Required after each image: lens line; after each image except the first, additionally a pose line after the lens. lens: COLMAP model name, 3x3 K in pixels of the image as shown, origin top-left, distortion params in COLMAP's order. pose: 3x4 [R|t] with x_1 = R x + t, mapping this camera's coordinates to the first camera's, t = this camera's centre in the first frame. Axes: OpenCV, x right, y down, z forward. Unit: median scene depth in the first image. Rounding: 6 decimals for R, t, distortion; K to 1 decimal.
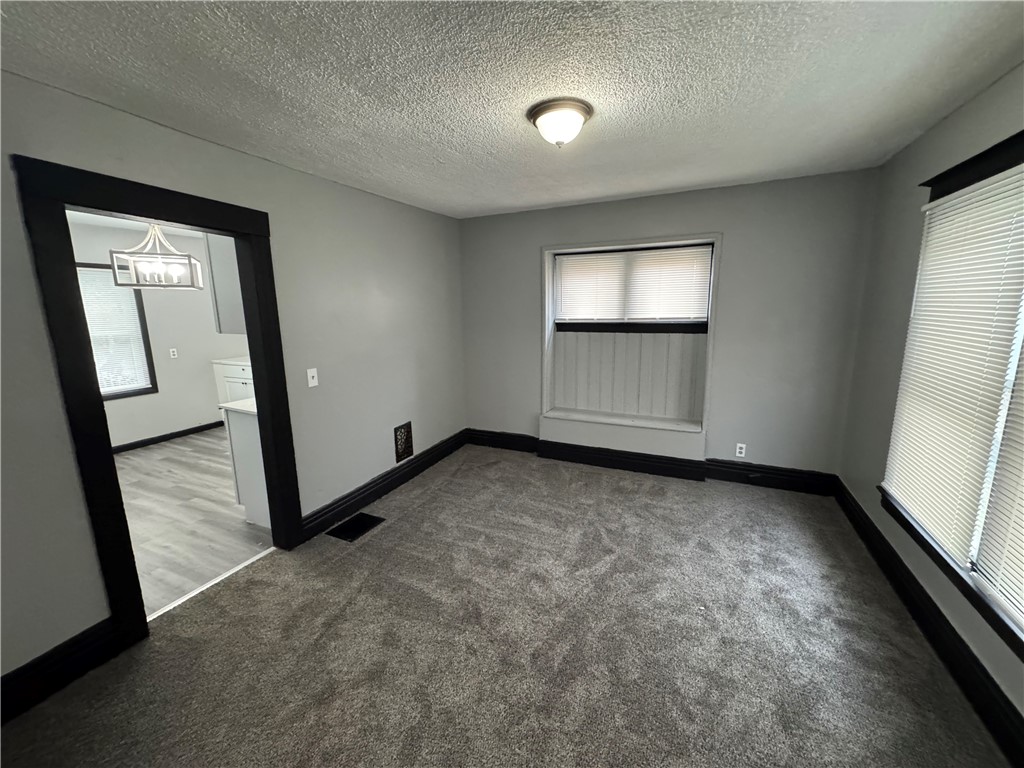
lens RADIAL K [[407.8, 0, 512.8], [0, 407.8, 382.1], [0, 0, 1]] dist [-0.002611, 0.000328]
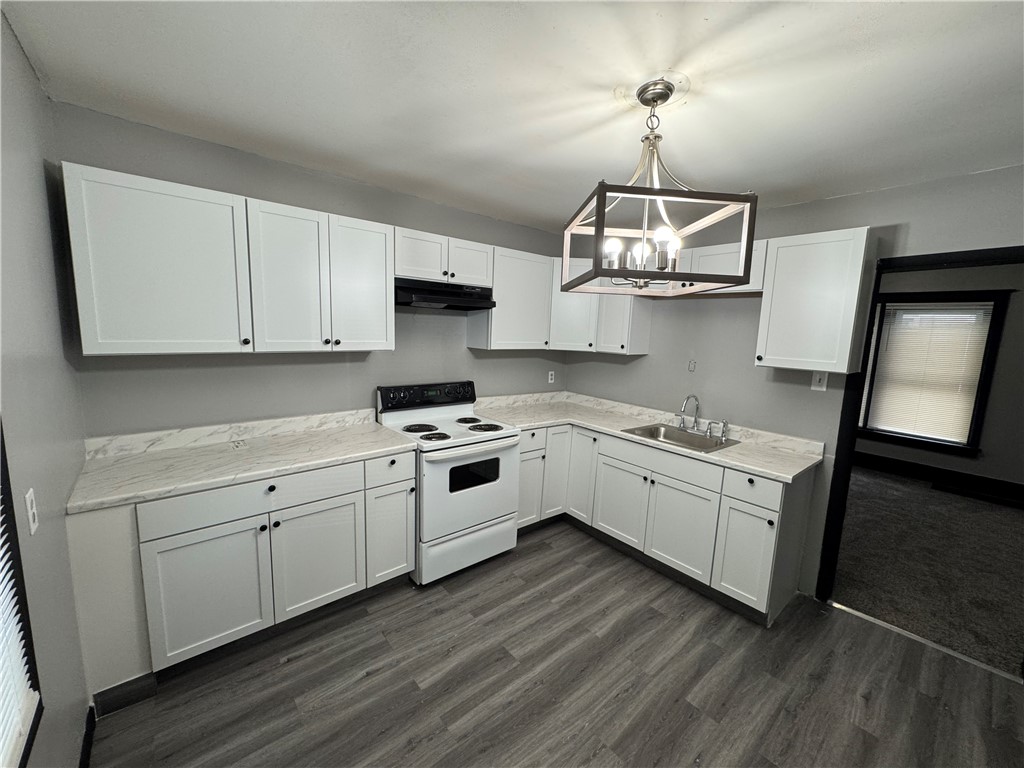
lens RADIAL K [[407.8, 0, 512.8], [0, 407.8, 382.1], [0, 0, 1]] dist [-0.002611, 0.000328]
pose [[0.418354, -0.093730, 0.903435, -1.389474], [0.123379, 0.991306, 0.045713, -0.178555], [-0.899865, 0.092341, 0.426281, 1.002870]]
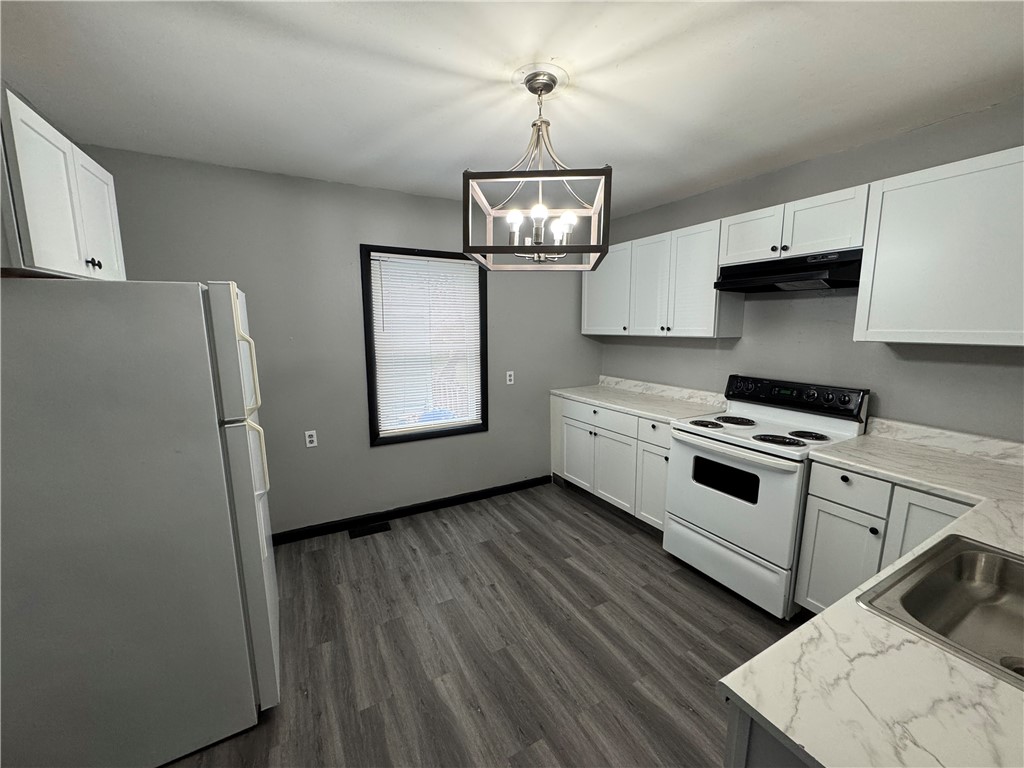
lens RADIAL K [[407.8, 0, 512.8], [0, 407.8, 382.1], [0, 0, 1]] dist [-0.002611, 0.000328]
pose [[0.807428, 0.092602, -0.582654, -0.626565], [-0.113572, 0.993530, 0.000518, -0.096921], [0.578932, 0.065755, 0.812720, 0.643931]]
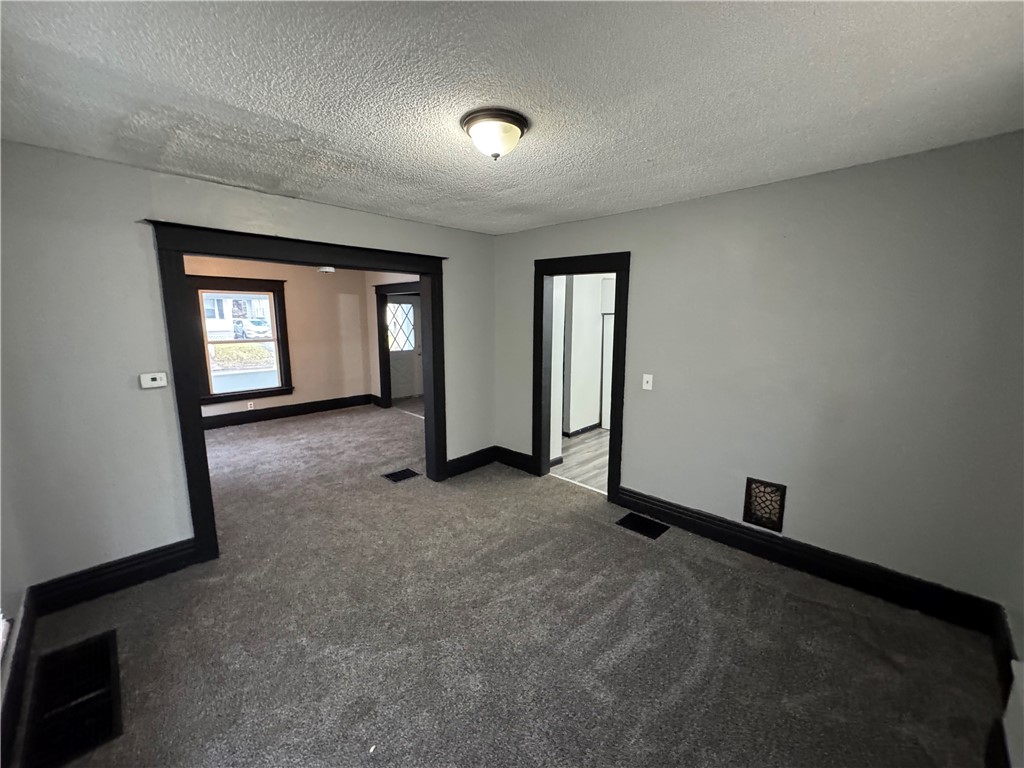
lens RADIAL K [[407.8, 0, 512.8], [0, 407.8, 382.1], [0, 0, 1]] dist [-0.002611, 0.000328]
pose [[-0.336646, 0.166575, -0.926781, 0.607677], [-0.169097, 0.957534, 0.233526, -0.183876], [0.926324, 0.235331, -0.294183, 0.829824]]
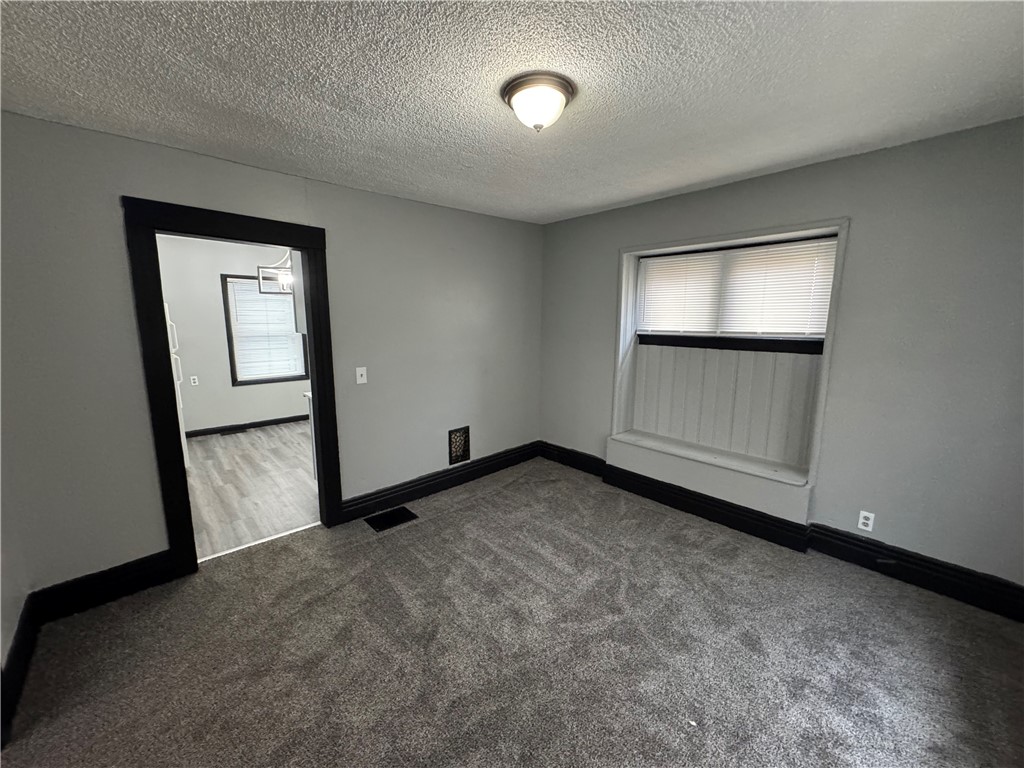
lens RADIAL K [[407.8, 0, 512.8], [0, 407.8, 382.1], [0, 0, 1]] dist [-0.002611, 0.000328]
pose [[0.924335, 0.077368, -0.373655, 0.251633], [-0.085620, 0.996313, -0.005509, -0.018456], [0.371851, 0.037085, 0.927551, 0.110788]]
